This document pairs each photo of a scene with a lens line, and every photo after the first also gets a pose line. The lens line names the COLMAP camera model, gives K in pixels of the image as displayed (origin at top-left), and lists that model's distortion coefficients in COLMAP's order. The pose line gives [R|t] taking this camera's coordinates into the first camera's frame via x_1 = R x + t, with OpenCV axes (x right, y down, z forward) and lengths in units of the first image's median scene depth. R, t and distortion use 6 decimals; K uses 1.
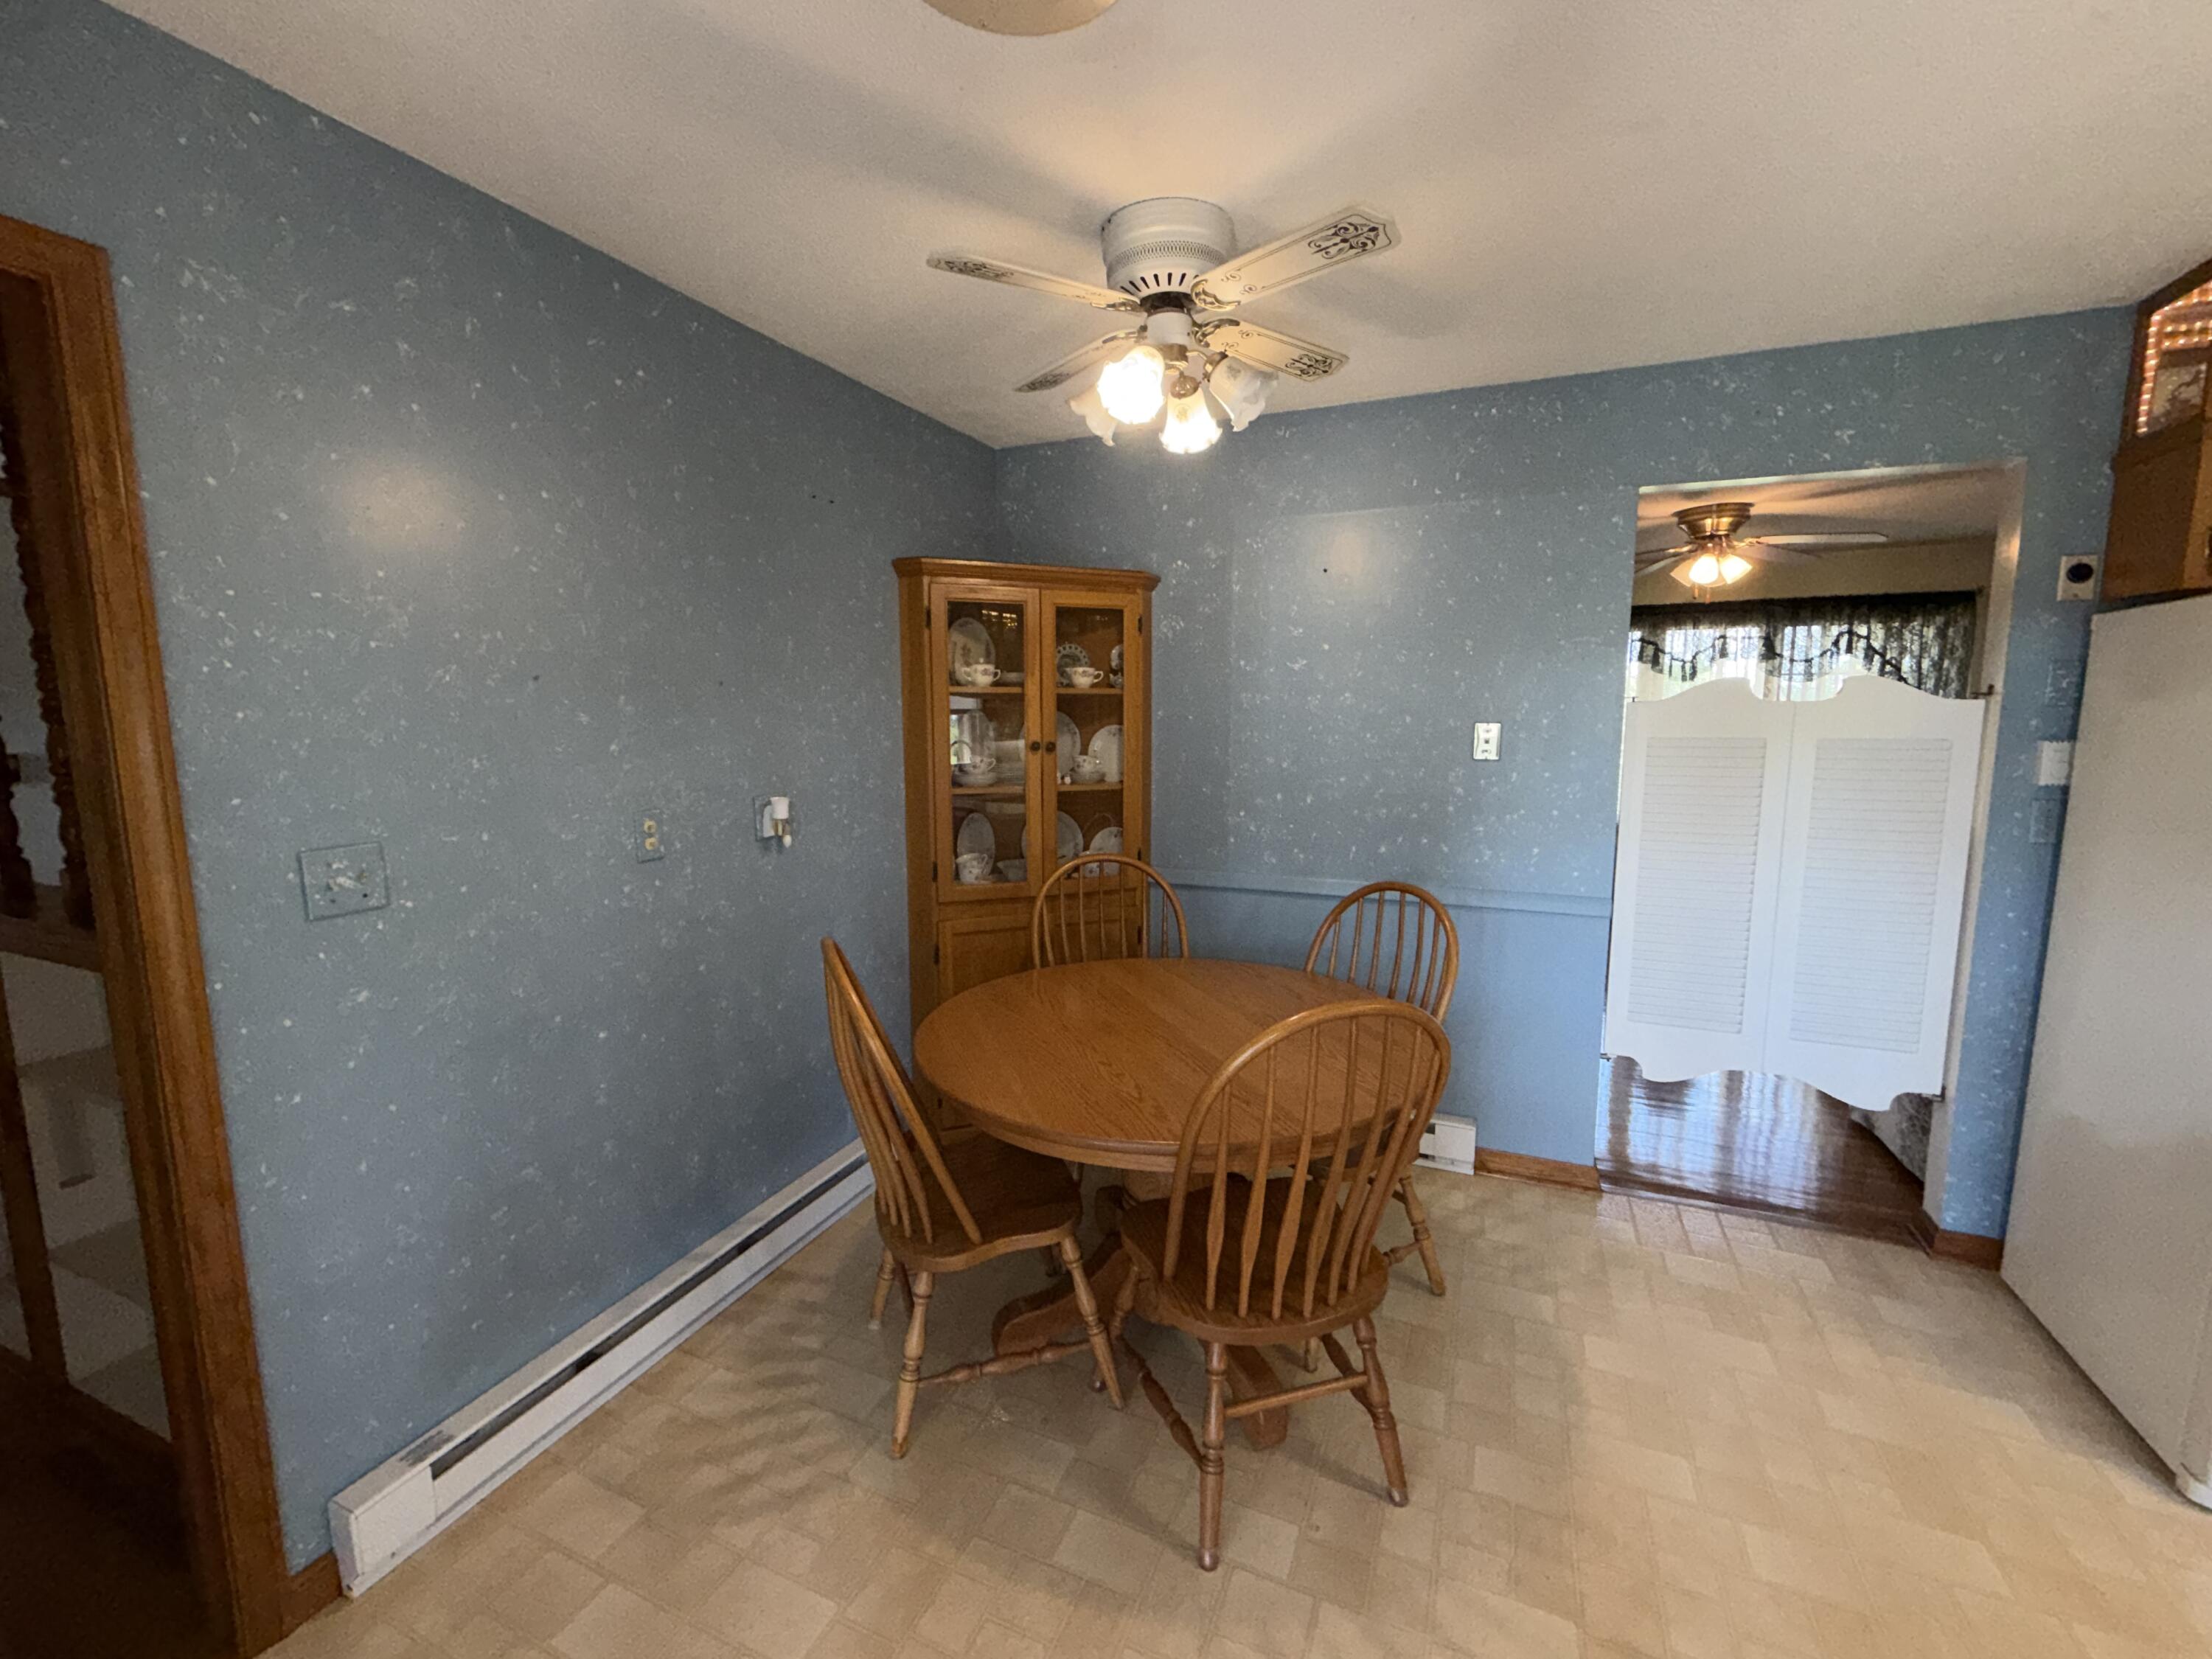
lens RADIAL K [[914.7, 0, 1103.3], [0, 914.7, 828.7], [0, 0, 1]] dist [0.001171, -0.000131]
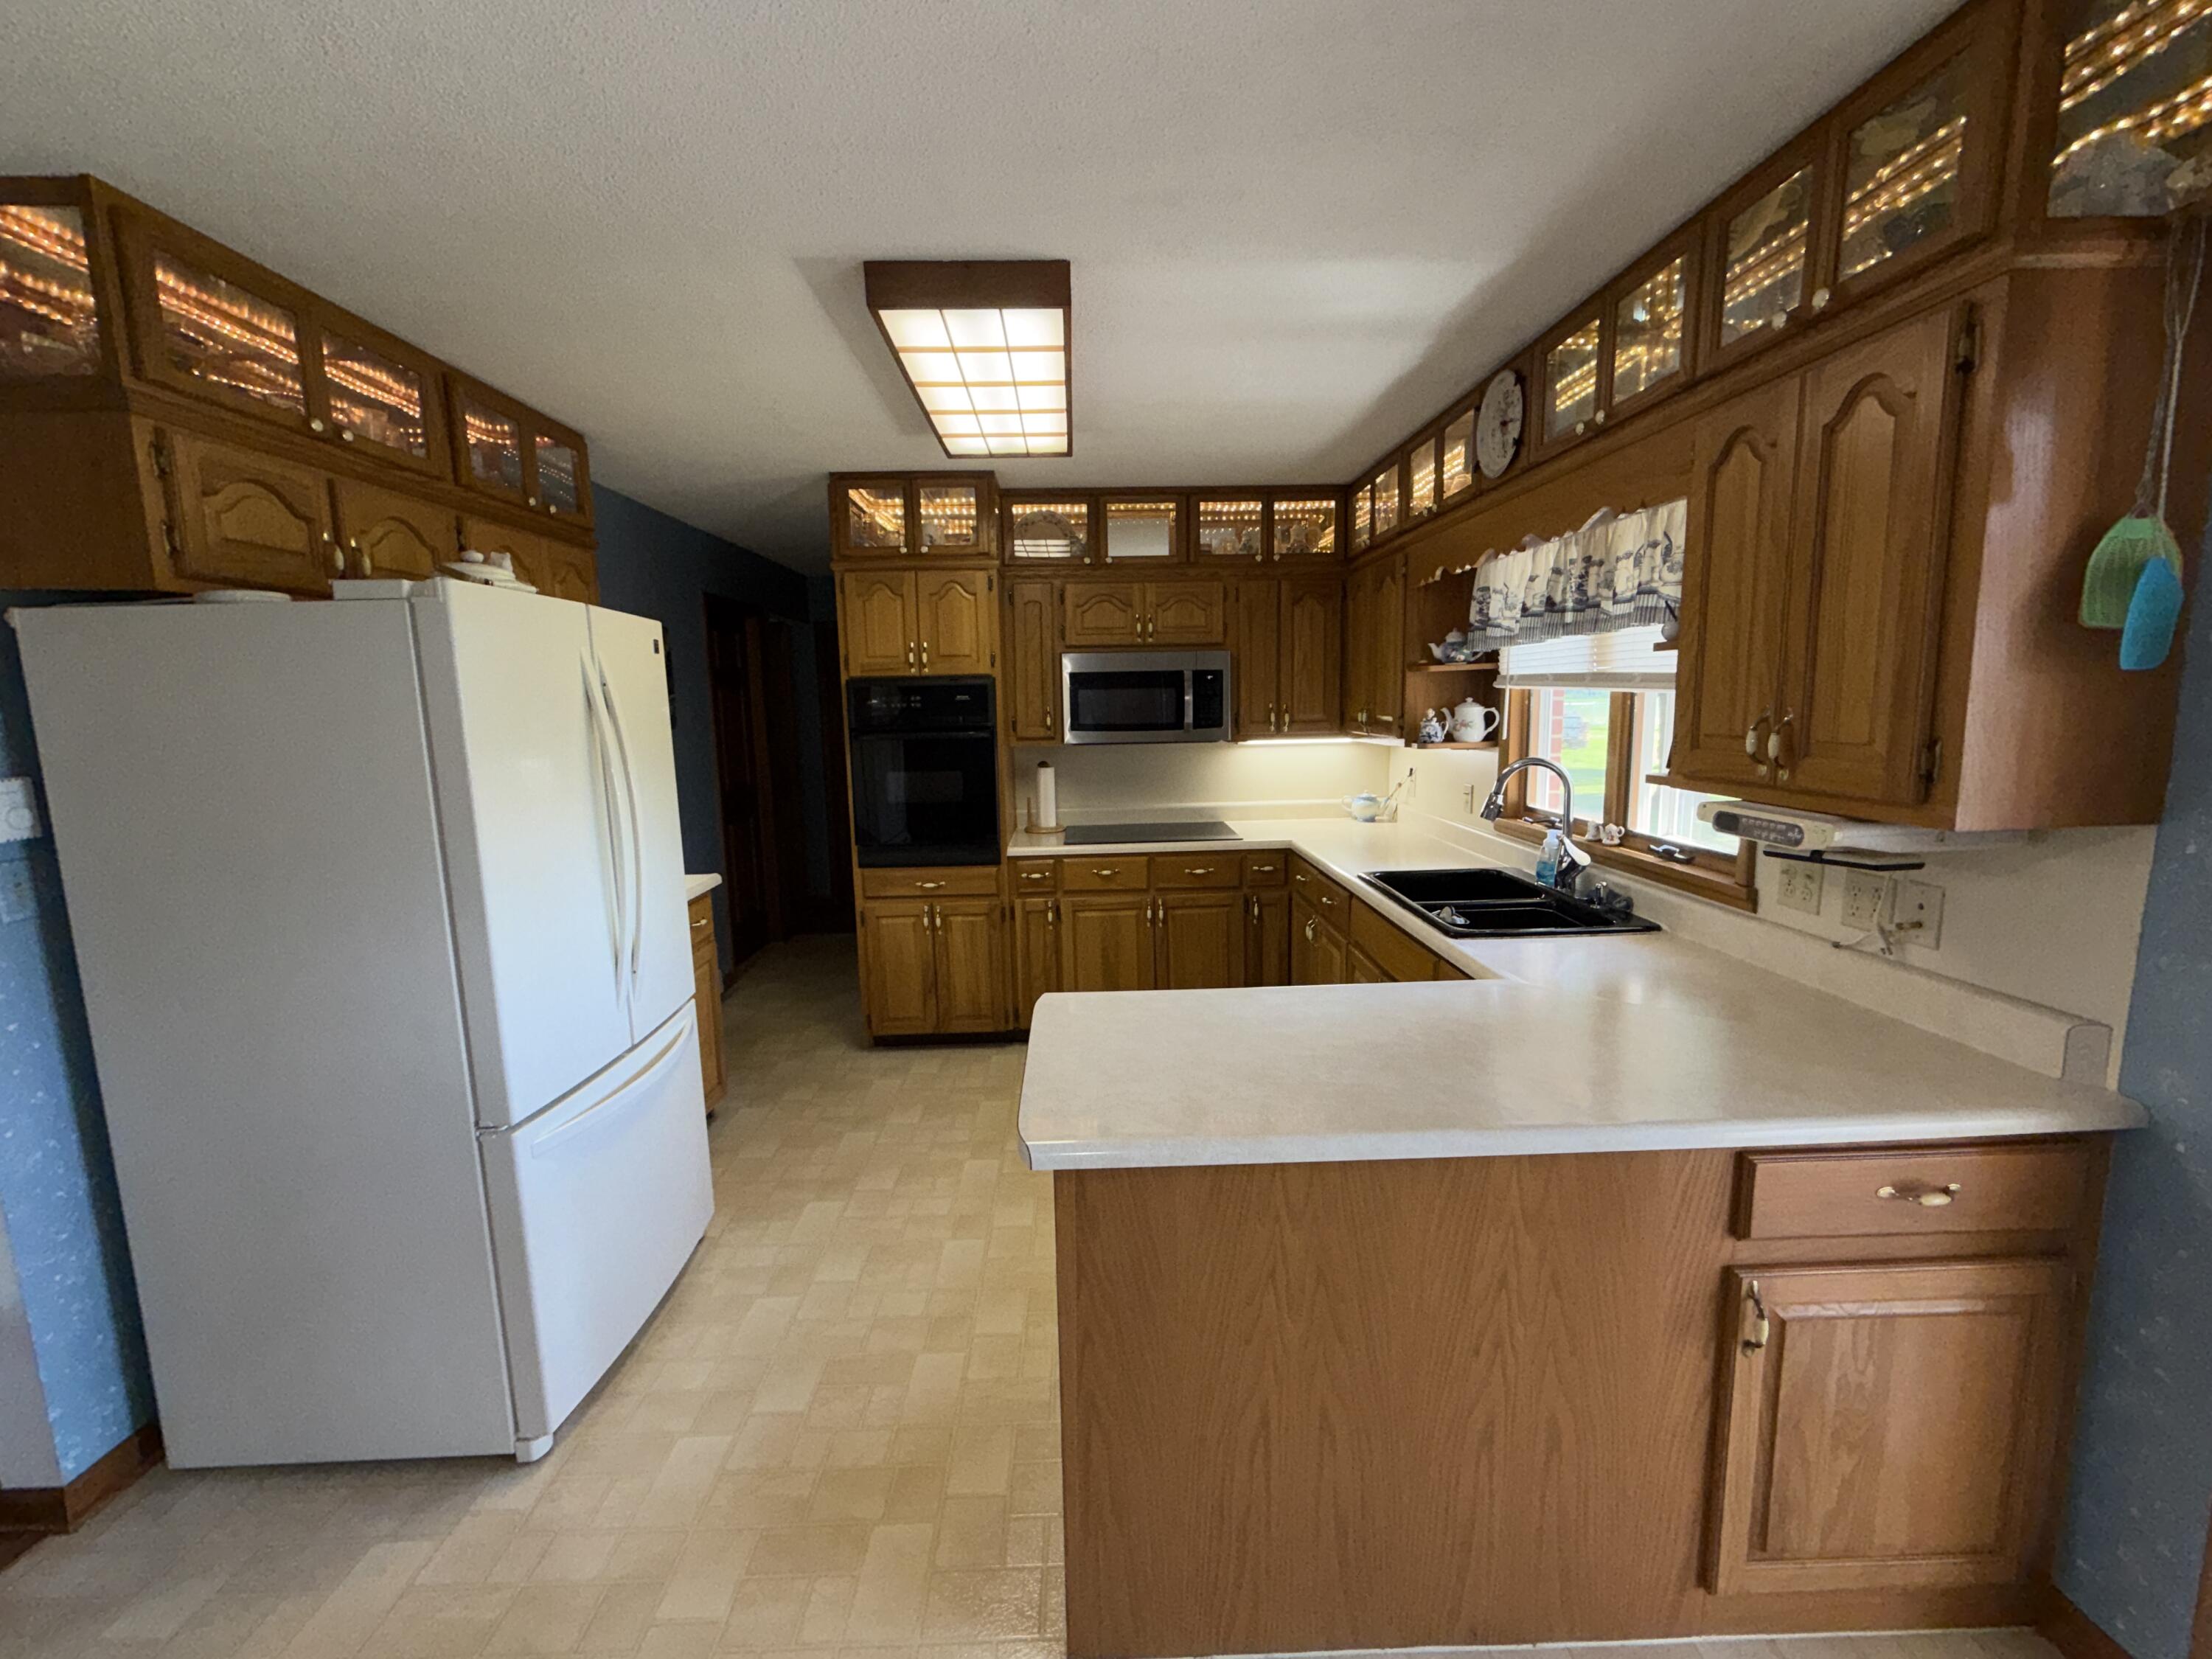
lens RADIAL K [[914.7, 0, 1103.3], [0, 914.7, 828.7], [0, 0, 1]] dist [0.001171, -0.000131]
pose [[-0.422362, -0.115504, 0.899038, 0.016084], [0.138890, 0.971888, 0.190114, -0.057711], [-0.895723, 0.205164, -0.394446, 0.397029]]
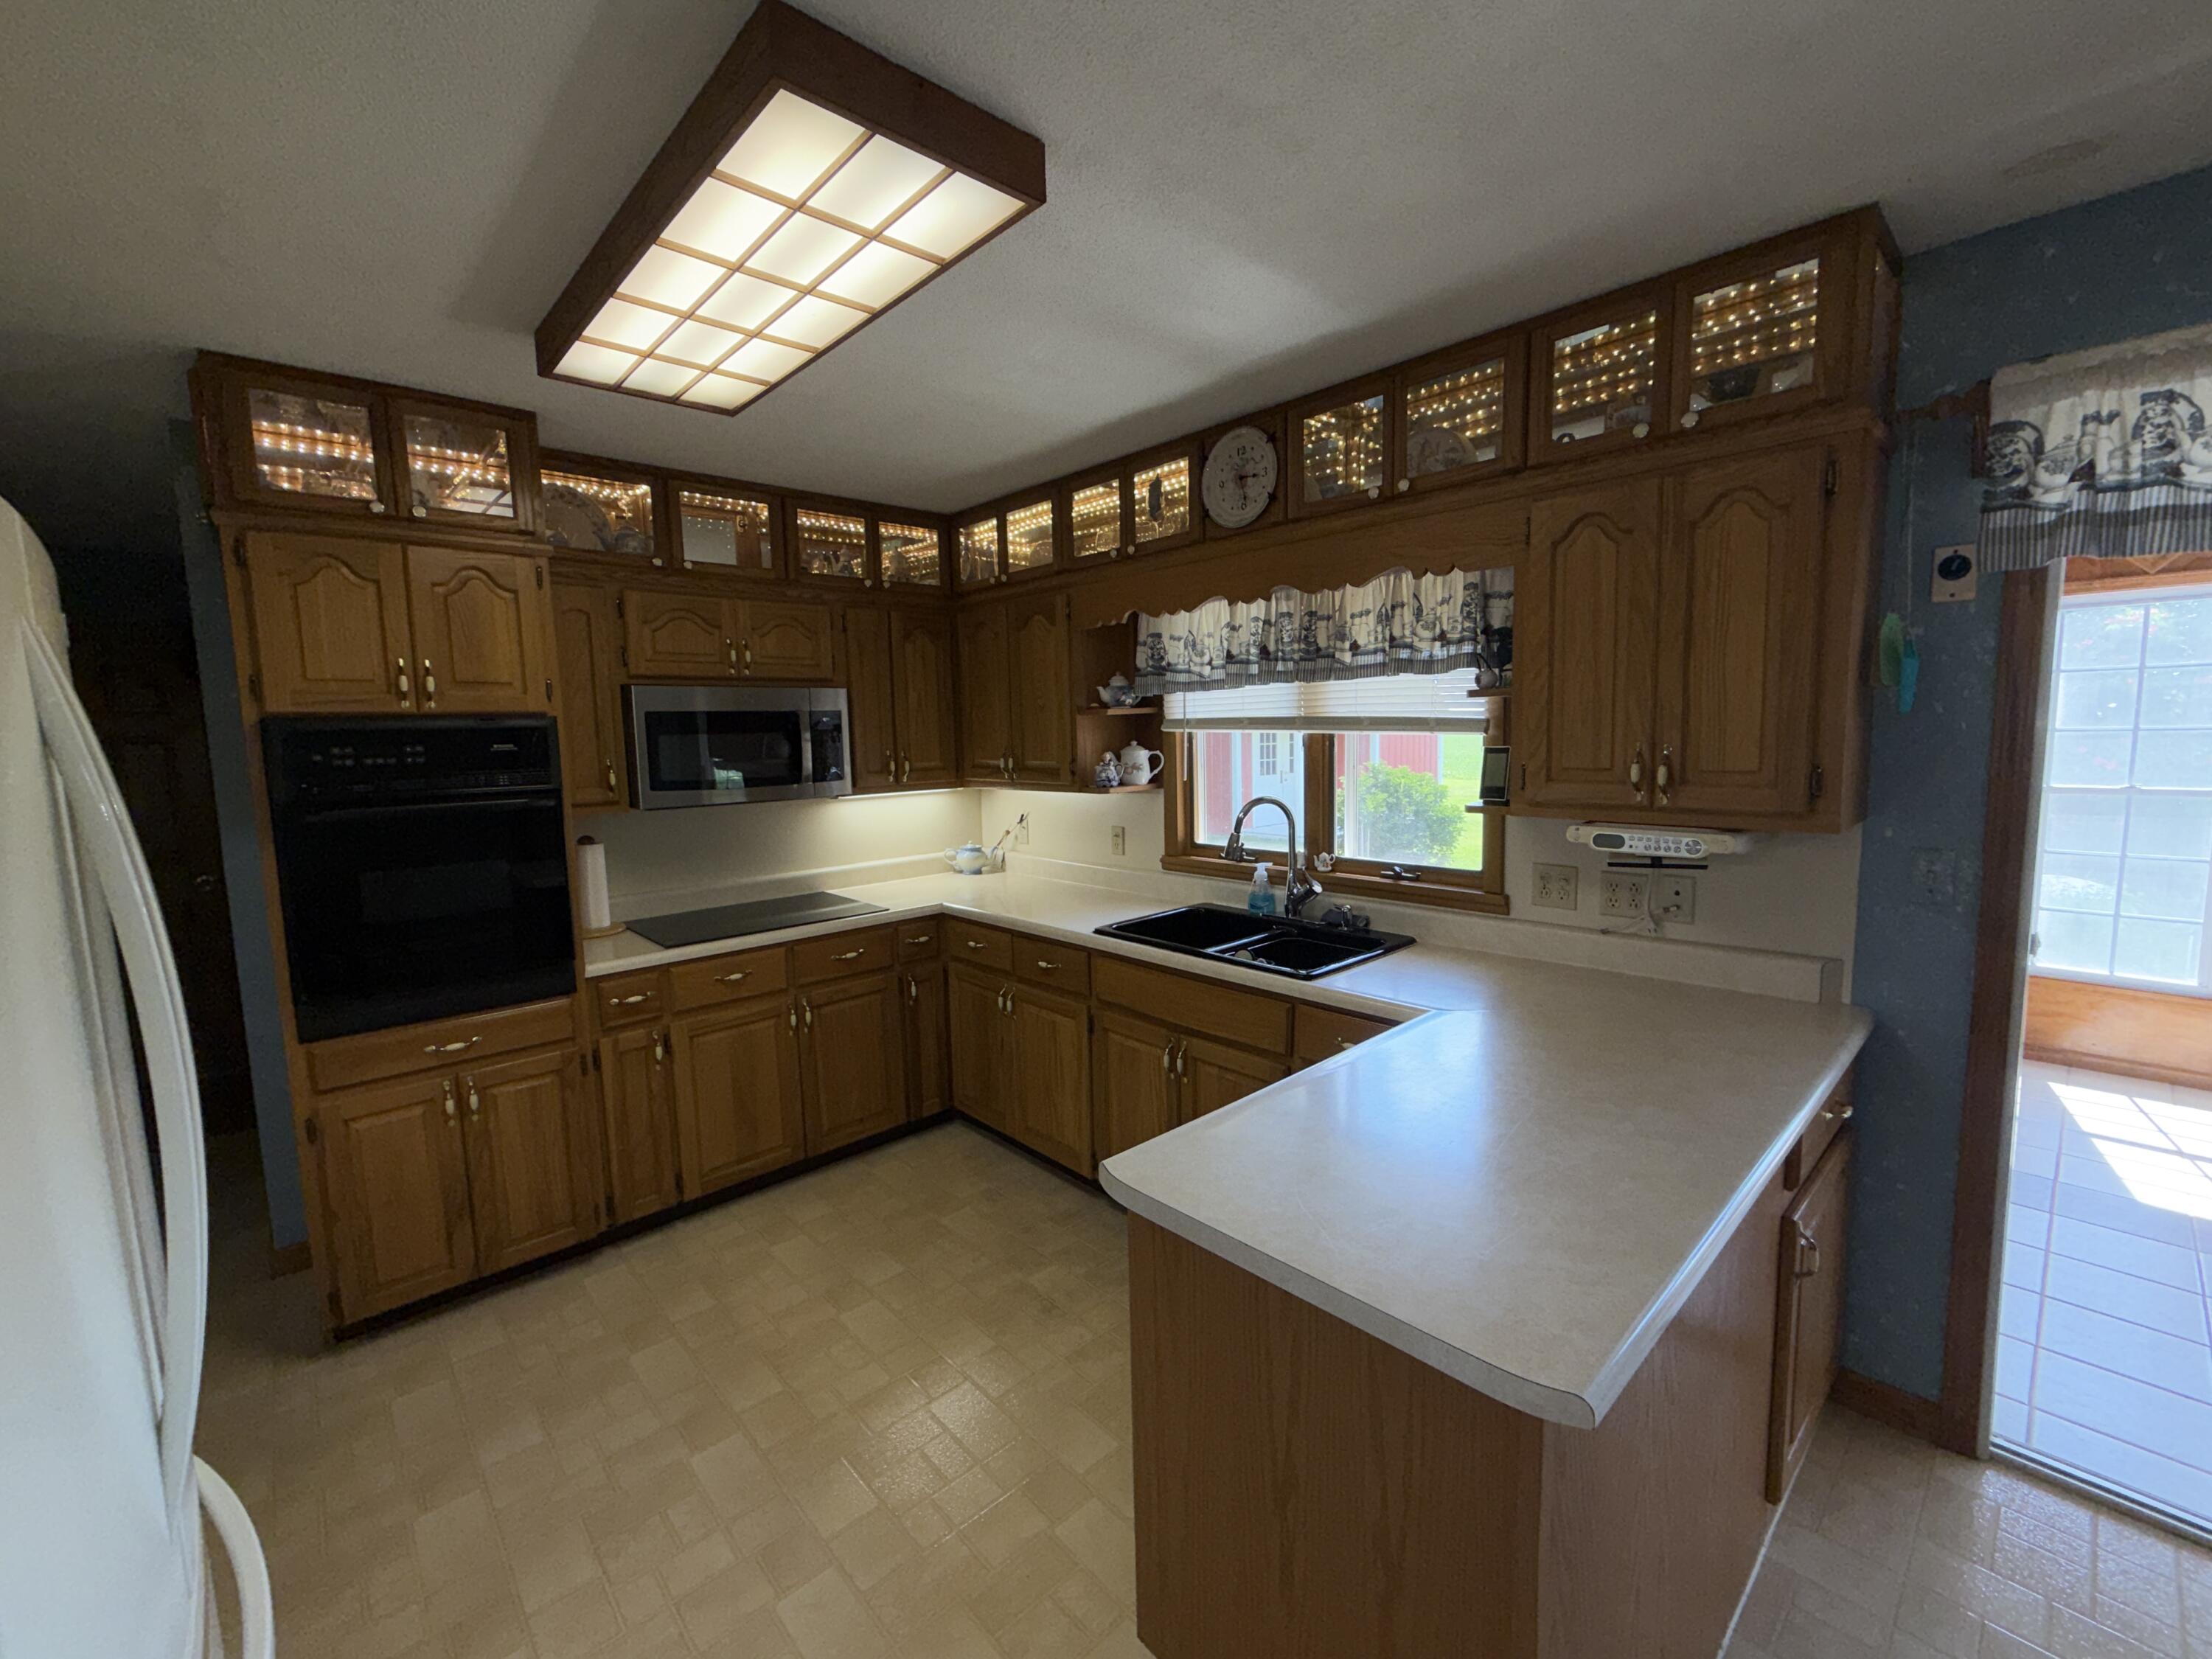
lens RADIAL K [[914.7, 0, 1103.3], [0, 914.7, 828.7], [0, 0, 1]] dist [0.001171, -0.000131]
pose [[-0.912756, -0.016482, 0.408173, 0.428084], [0.081675, 0.971648, 0.221877, -0.087862], [-0.400258, 0.235857, -0.885531, 0.565855]]
